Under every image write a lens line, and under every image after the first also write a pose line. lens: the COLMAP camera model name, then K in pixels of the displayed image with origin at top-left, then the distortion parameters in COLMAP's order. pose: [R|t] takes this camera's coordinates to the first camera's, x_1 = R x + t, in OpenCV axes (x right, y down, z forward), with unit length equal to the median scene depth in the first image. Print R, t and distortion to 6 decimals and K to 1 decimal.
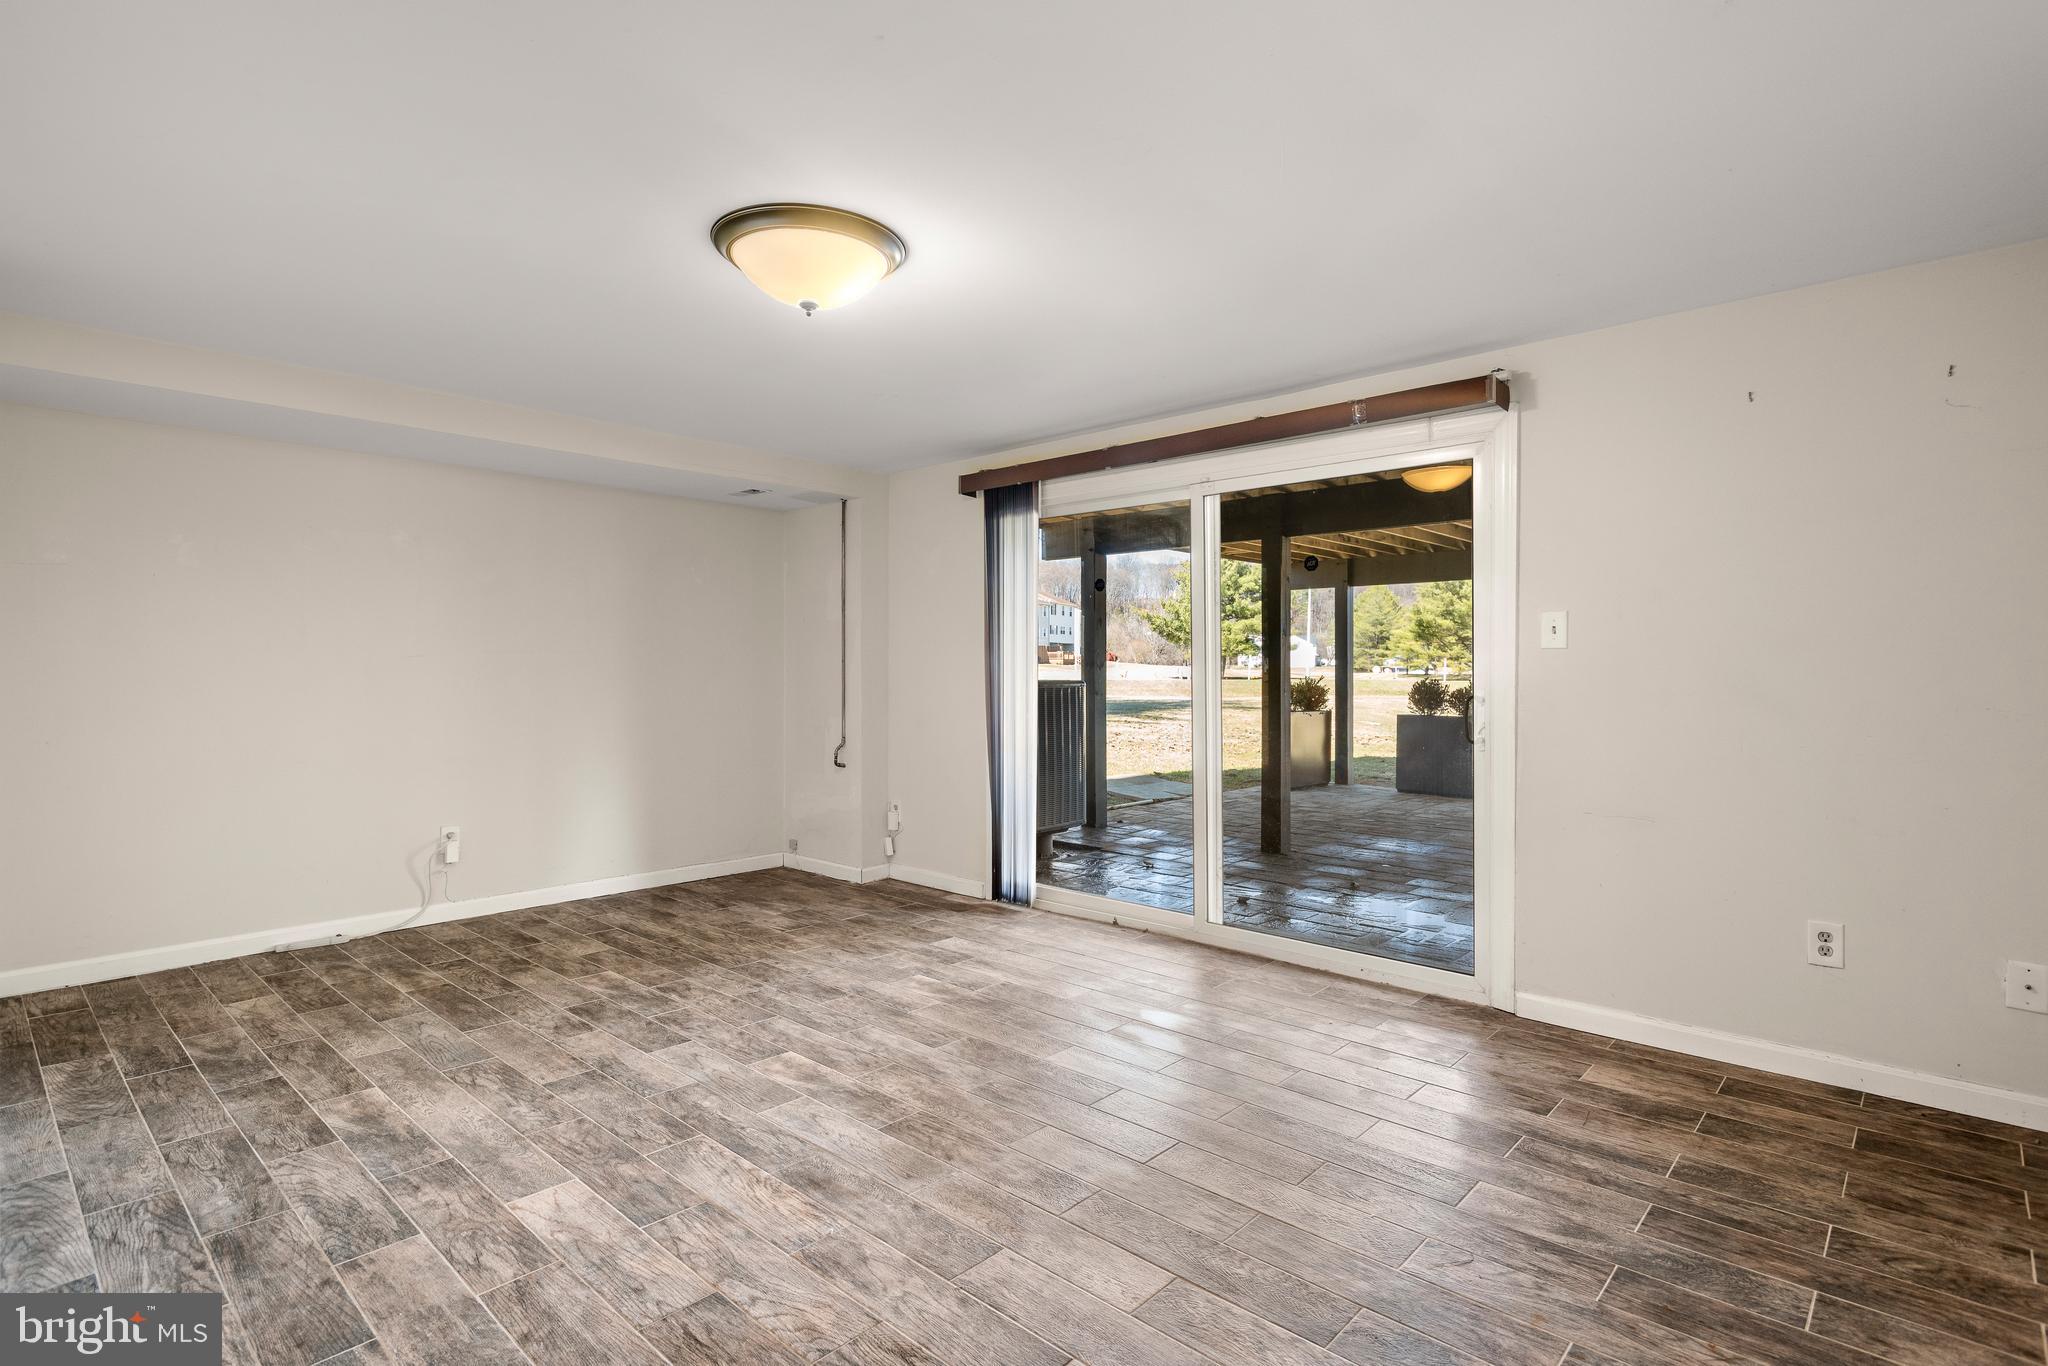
lens RADIAL K [[1011.2, 0, 1023.7], [0, 1011.2, 681.0], [0, 0, 1]] dist [0.013624, -0.001824]
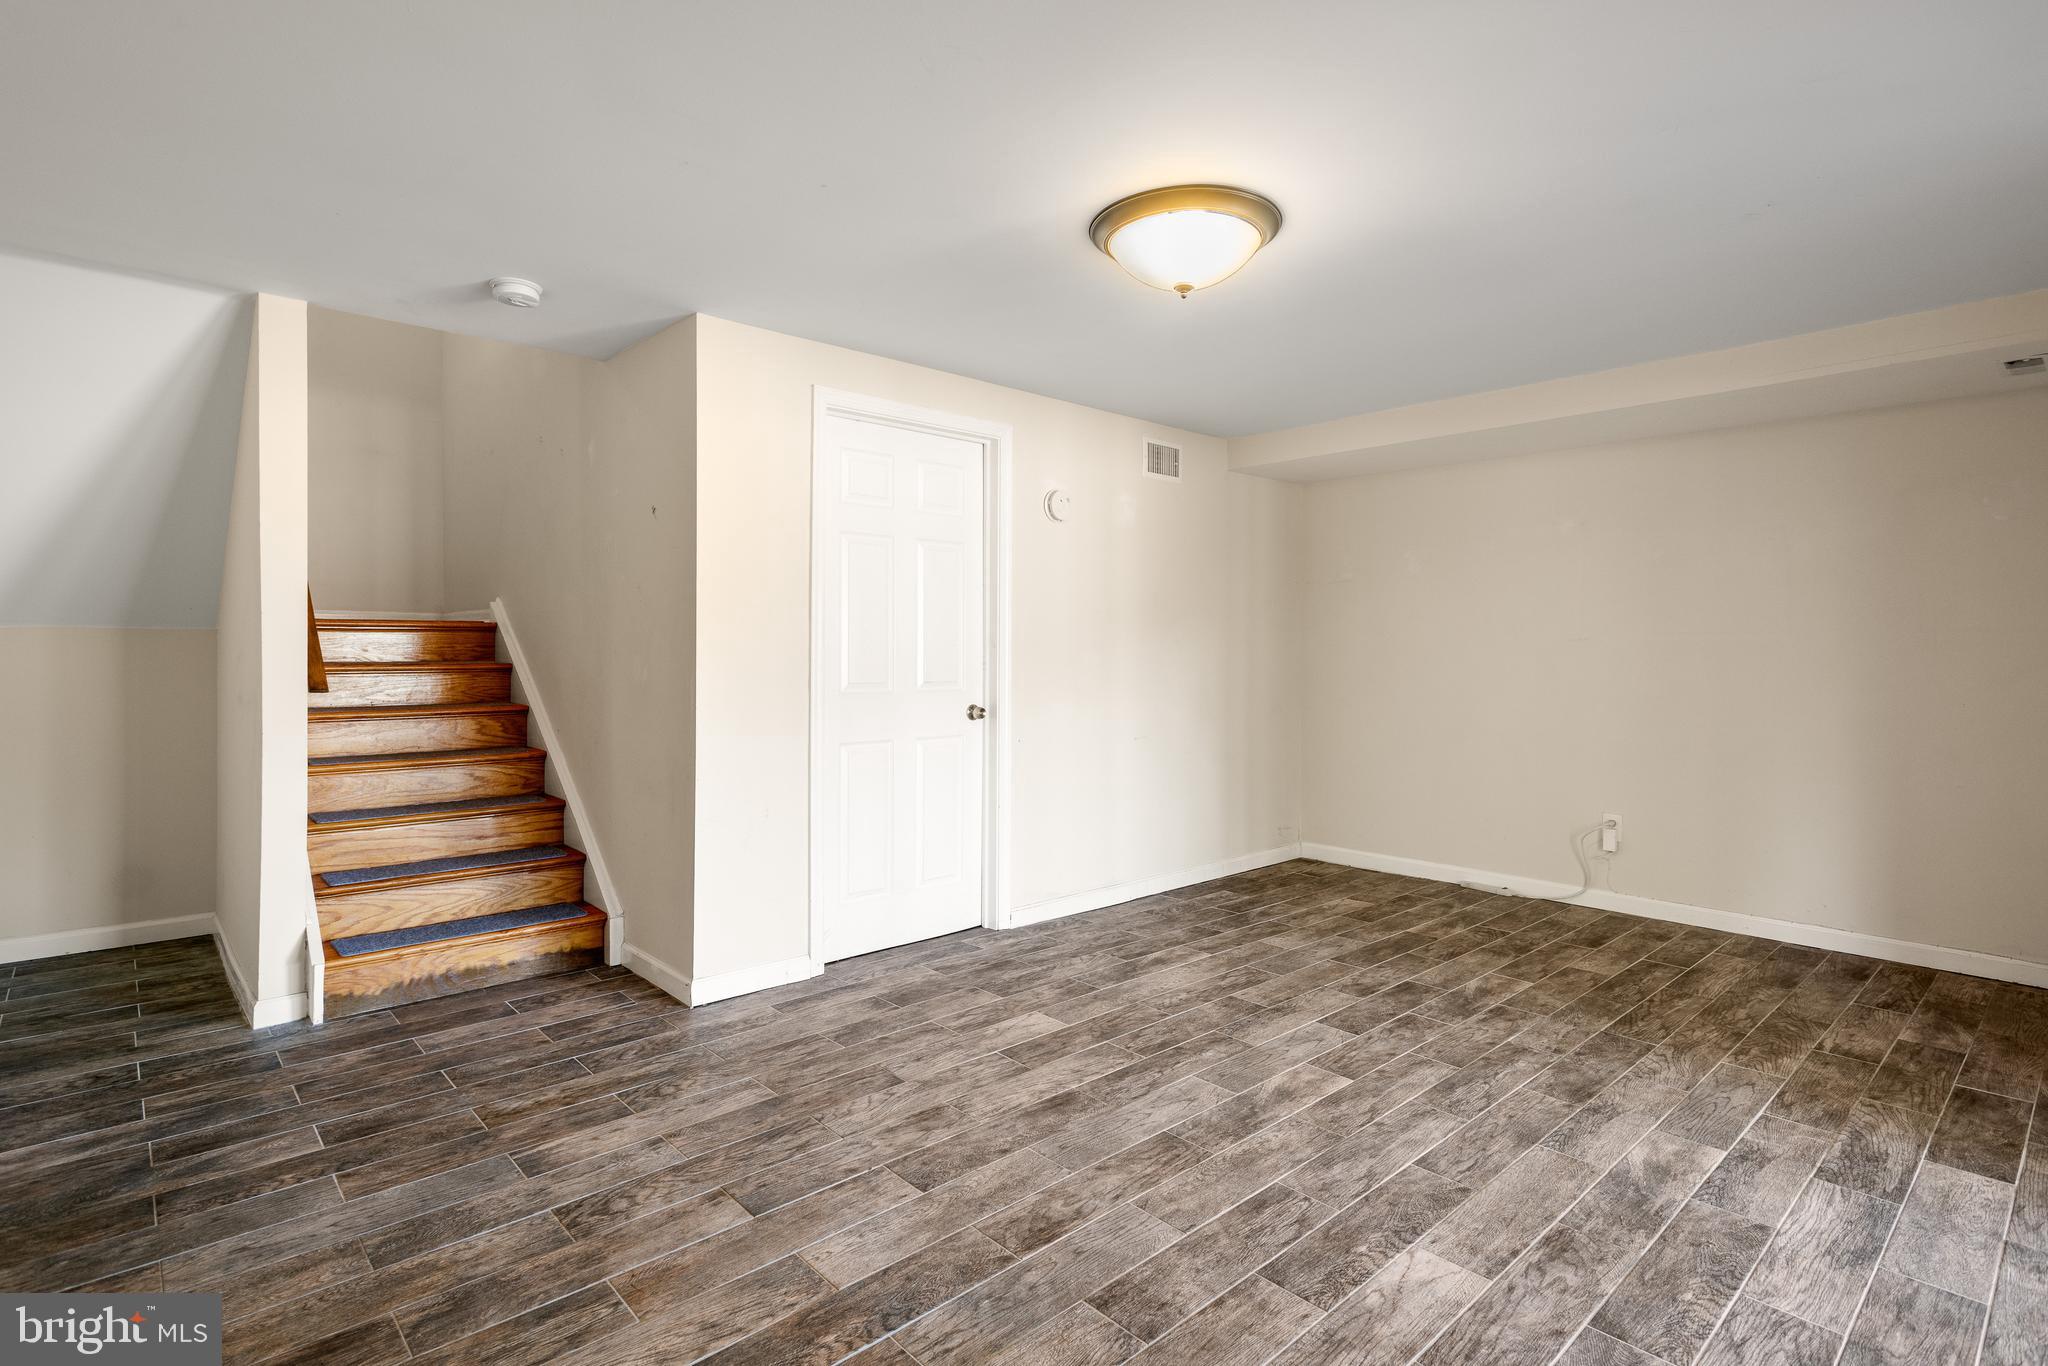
lens RADIAL K [[1011.2, 0, 1028.7], [0, 1011.2, 663.4], [0, 0, 1]] dist [0.013624, -0.001824]
pose [[-0.088279, 0.009489, -0.996051, 0.701926], [-0.013837, 0.999846, 0.010751, -0.004940], [0.996000, 0.014732, -0.088134, 0.820788]]
